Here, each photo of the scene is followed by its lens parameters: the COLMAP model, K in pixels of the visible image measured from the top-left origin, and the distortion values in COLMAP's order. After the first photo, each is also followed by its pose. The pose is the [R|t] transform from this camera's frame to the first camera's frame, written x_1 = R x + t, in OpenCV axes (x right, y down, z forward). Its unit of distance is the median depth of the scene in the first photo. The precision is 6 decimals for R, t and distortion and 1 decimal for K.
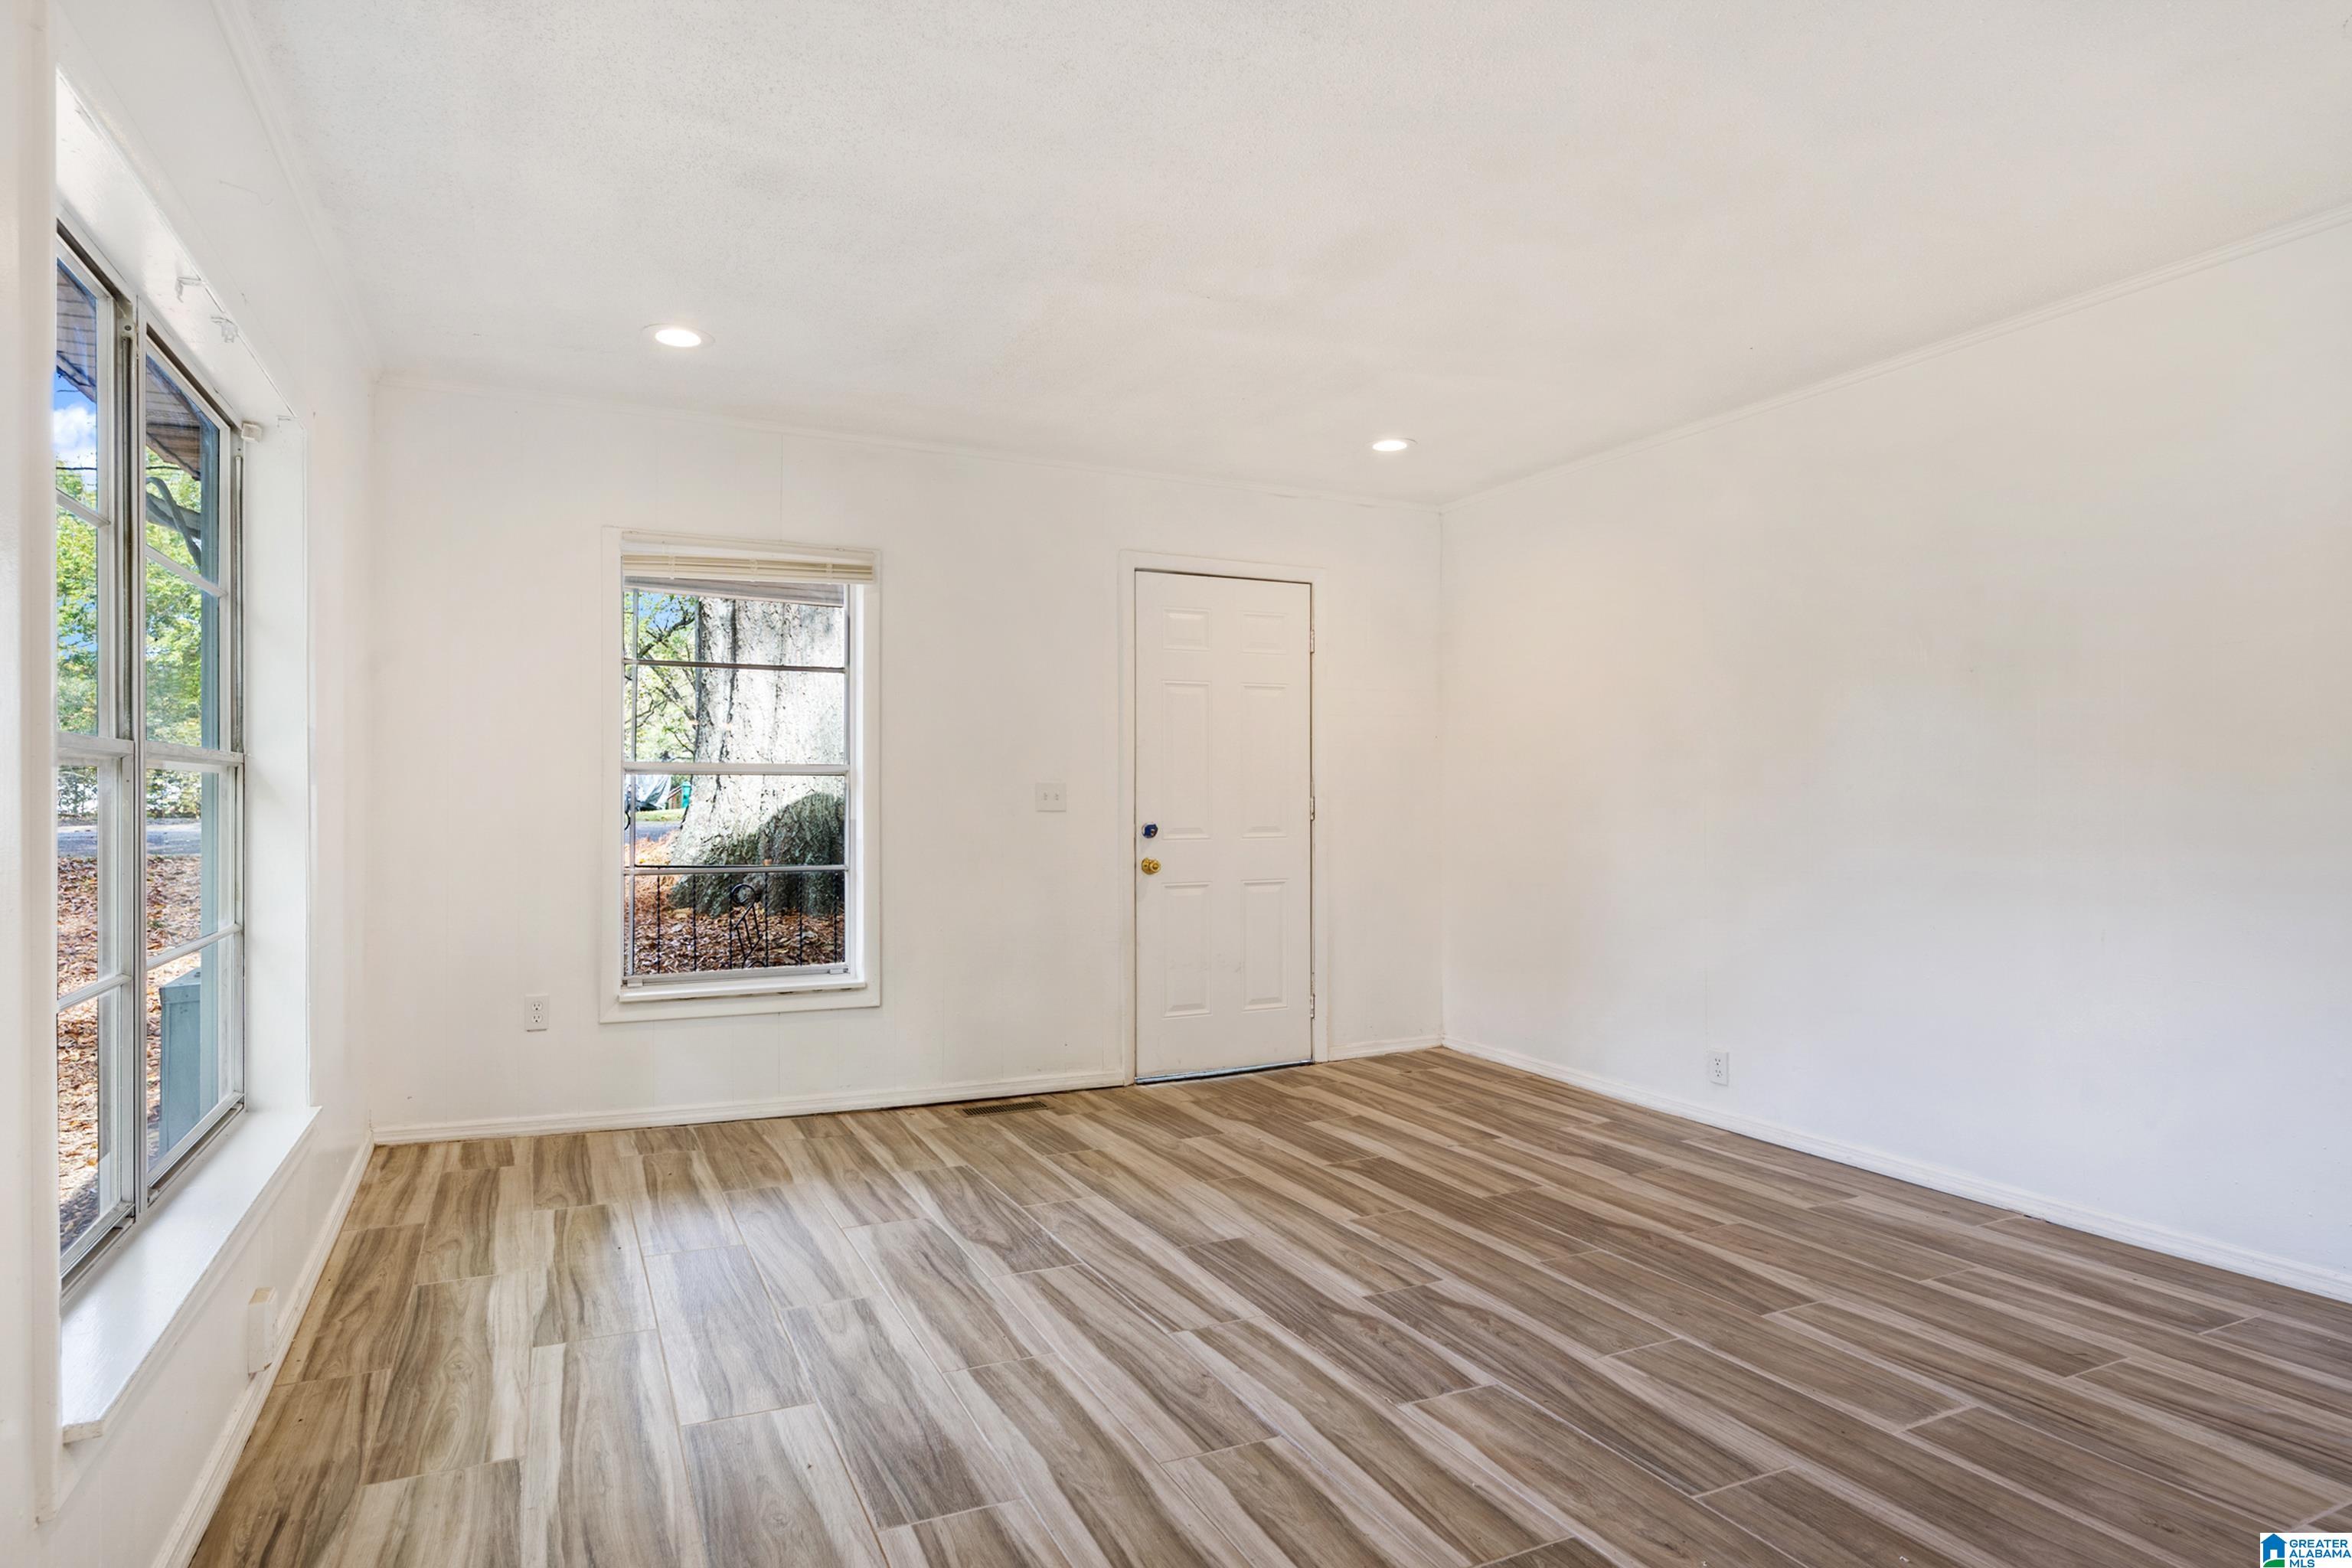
lens RADIAL K [[1319.4, 0, 1169.3], [0, 1319.4, 797.4], [0, 0, 1]] dist [-0.003923, -0.000325]
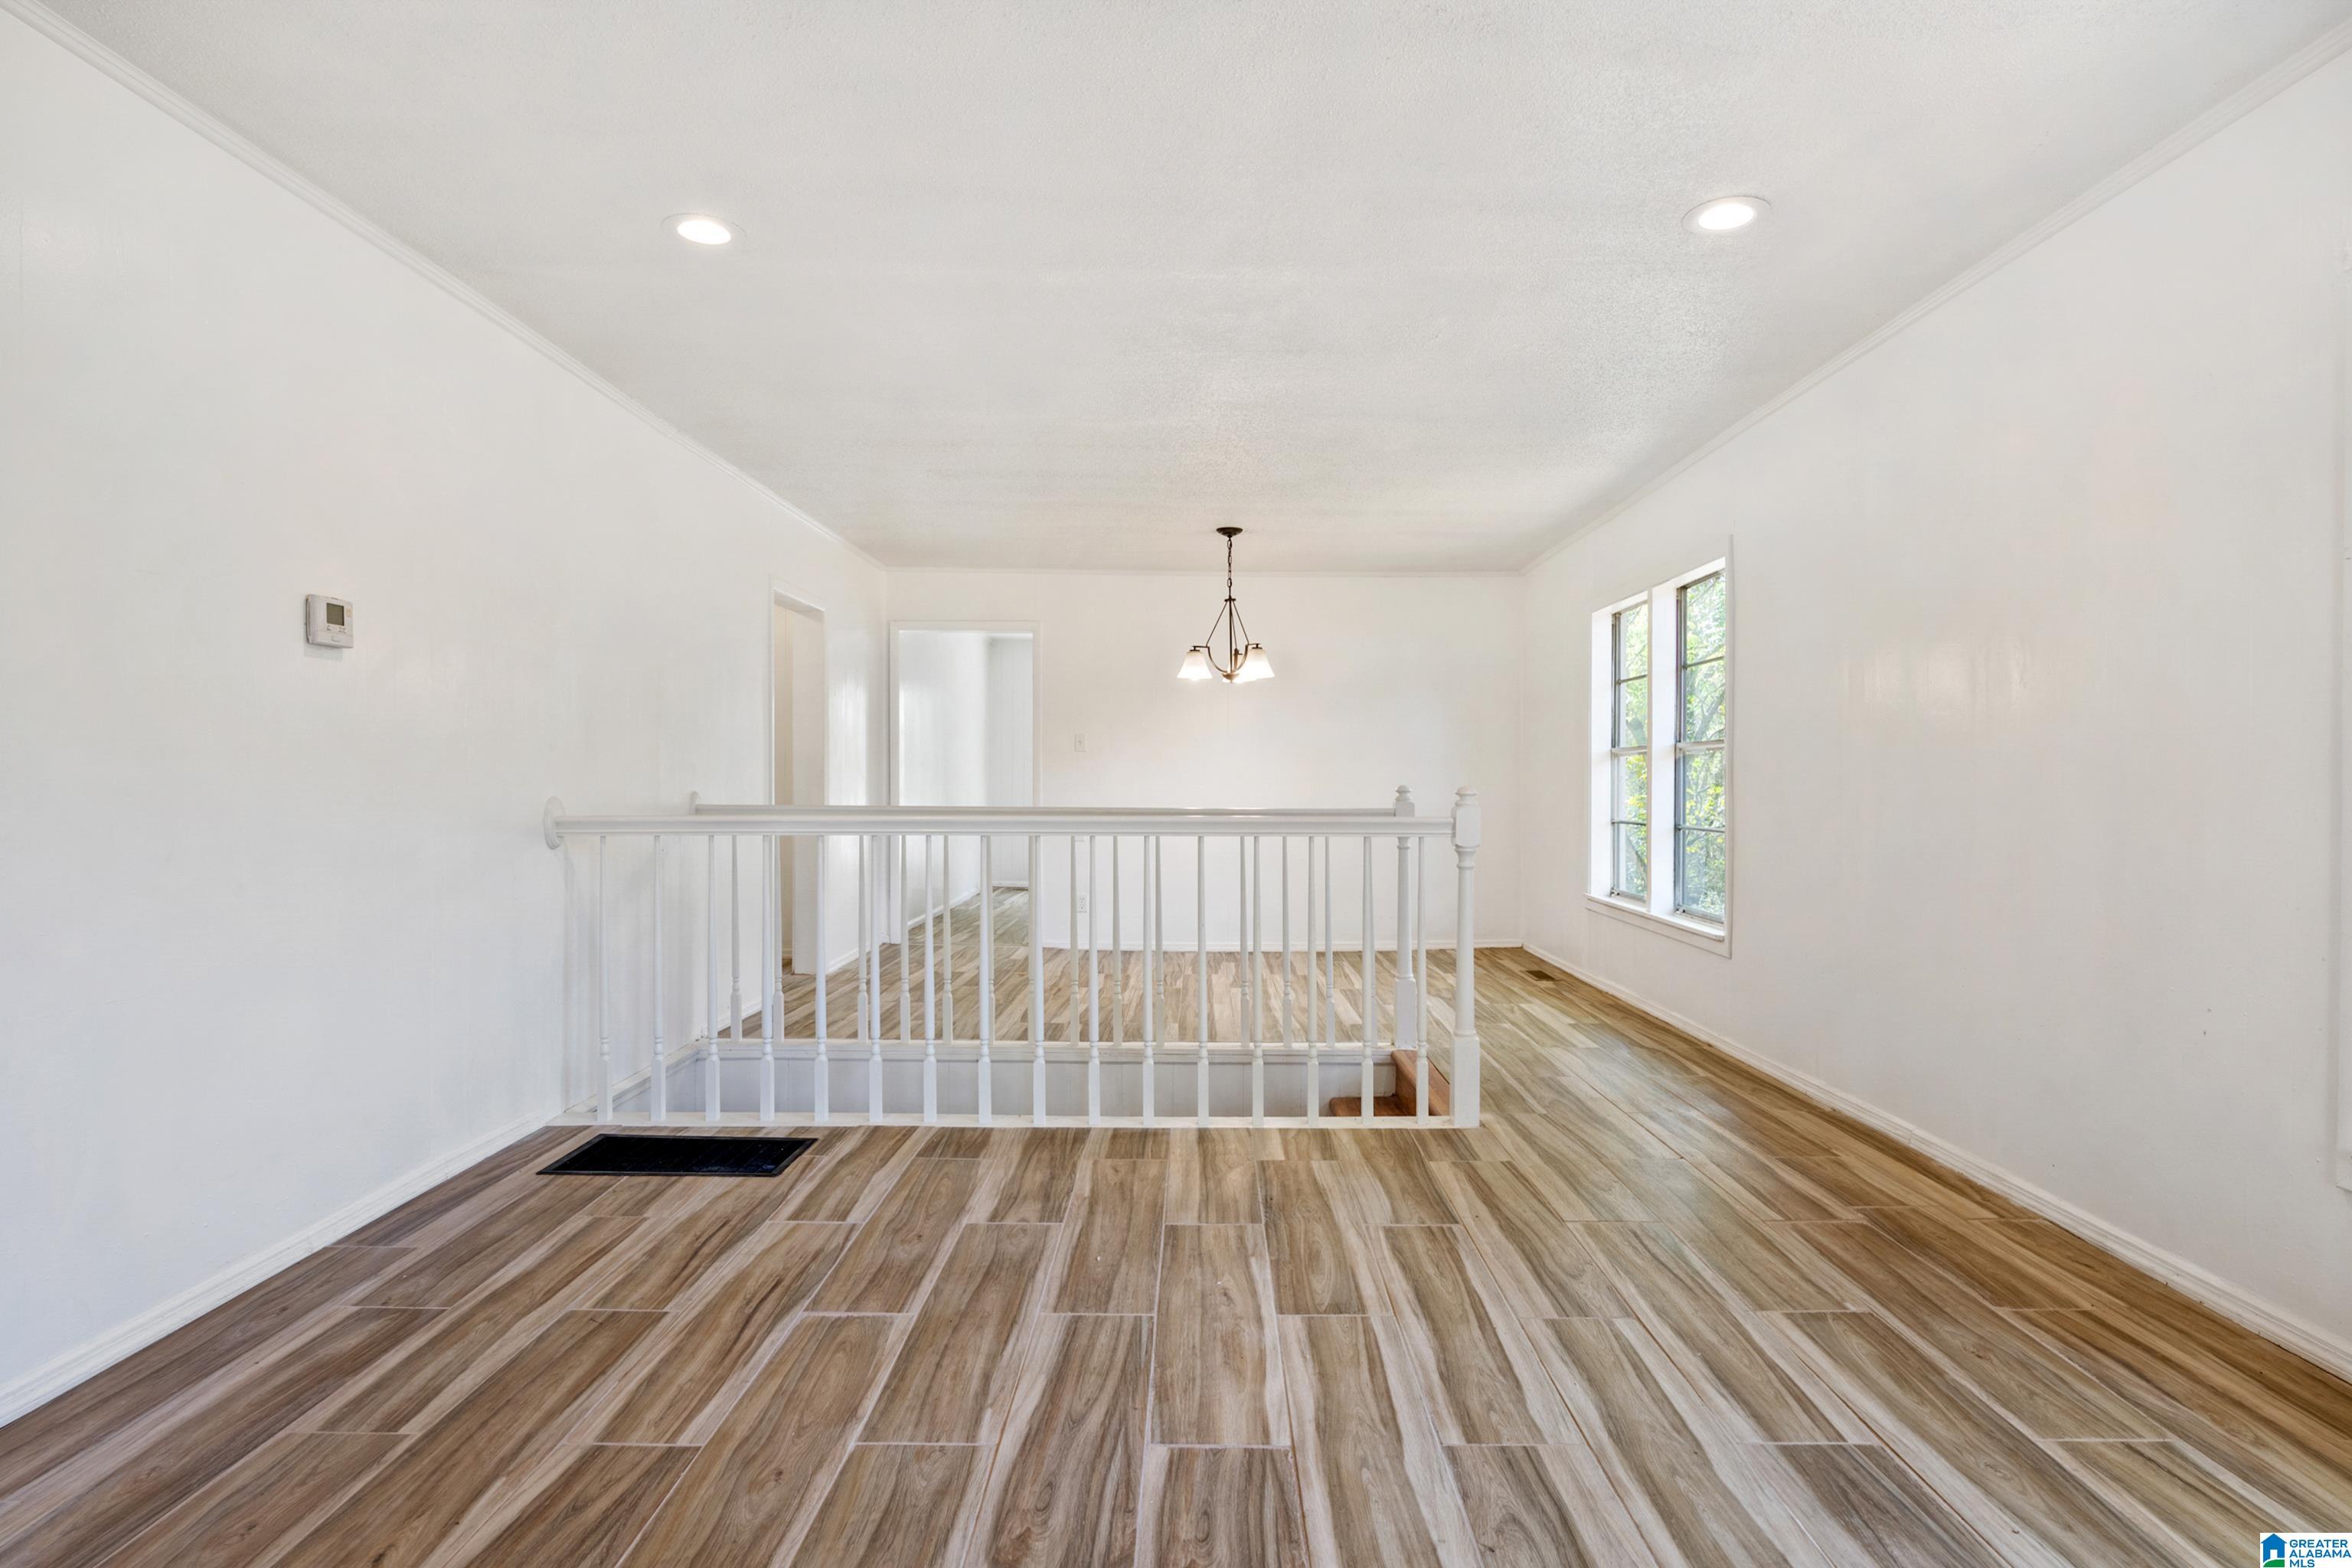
lens RADIAL K [[1178.4, 0, 1175.7], [0, 1178.4, 781.6], [0, 0, 1]] dist [0.000900, -0.000247]
pose [[-0.890744, -0.001126, 0.454503, -0.120652], [0.000935, 0.999990, 0.004309, 0.009733], [-0.454504, 0.004263, -0.890735, 1.752106]]
